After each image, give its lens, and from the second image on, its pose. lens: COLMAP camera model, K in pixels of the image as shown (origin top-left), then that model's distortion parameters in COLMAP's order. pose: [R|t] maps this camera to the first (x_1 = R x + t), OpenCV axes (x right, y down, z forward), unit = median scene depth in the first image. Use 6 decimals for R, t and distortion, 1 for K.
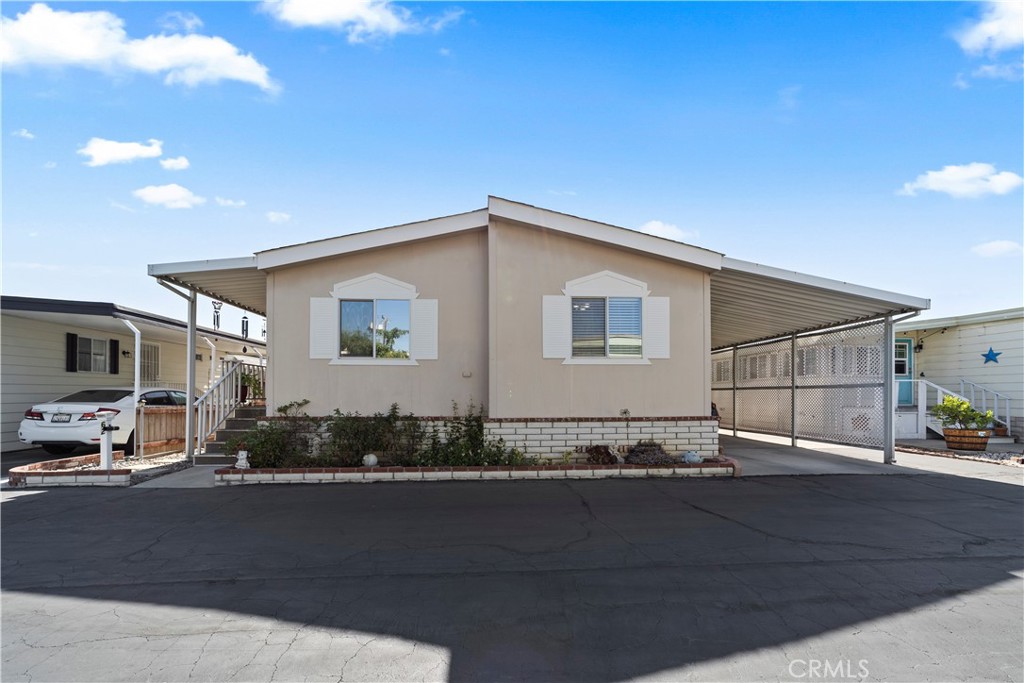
lens RADIAL K [[397.6, 0, 516.1], [0, 397.6, 384.4], [0, 0, 1]] dist [-0.013163, 0.008027]
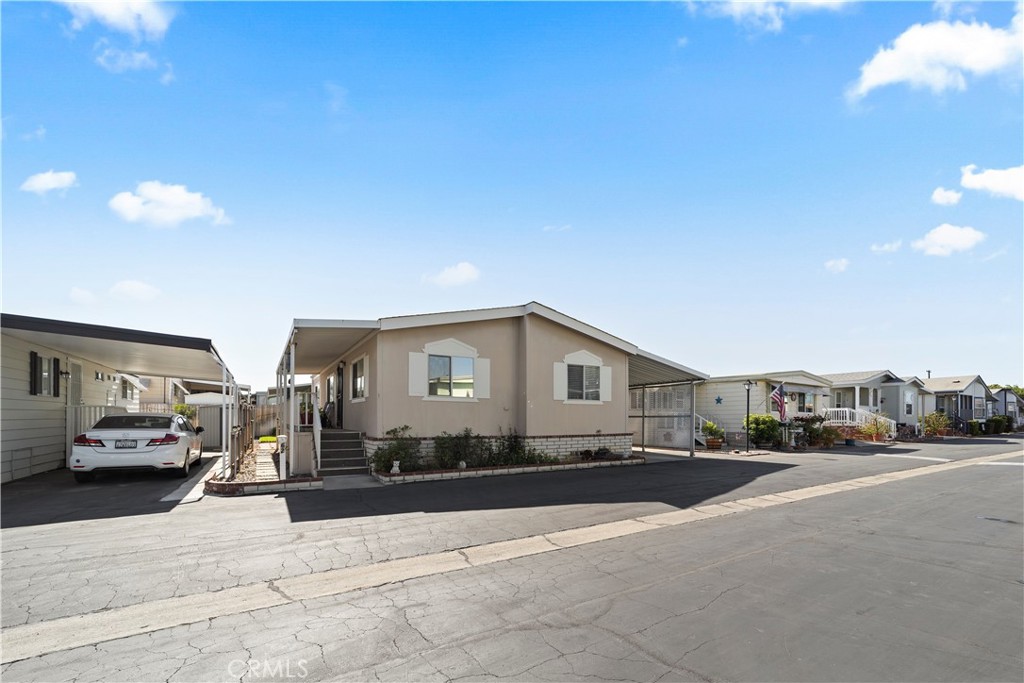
lens RADIAL K [[409.9, 0, 510.8], [0, 409.9, 409.0], [0, 0, 1]] dist [-0.002301, -0.000244]
pose [[0.893567, 0.013001, 0.448741, -0.864236], [-0.015124, 0.999885, 0.001146, -0.026181], [-0.448674, -0.007811, 0.893661, -0.460479]]
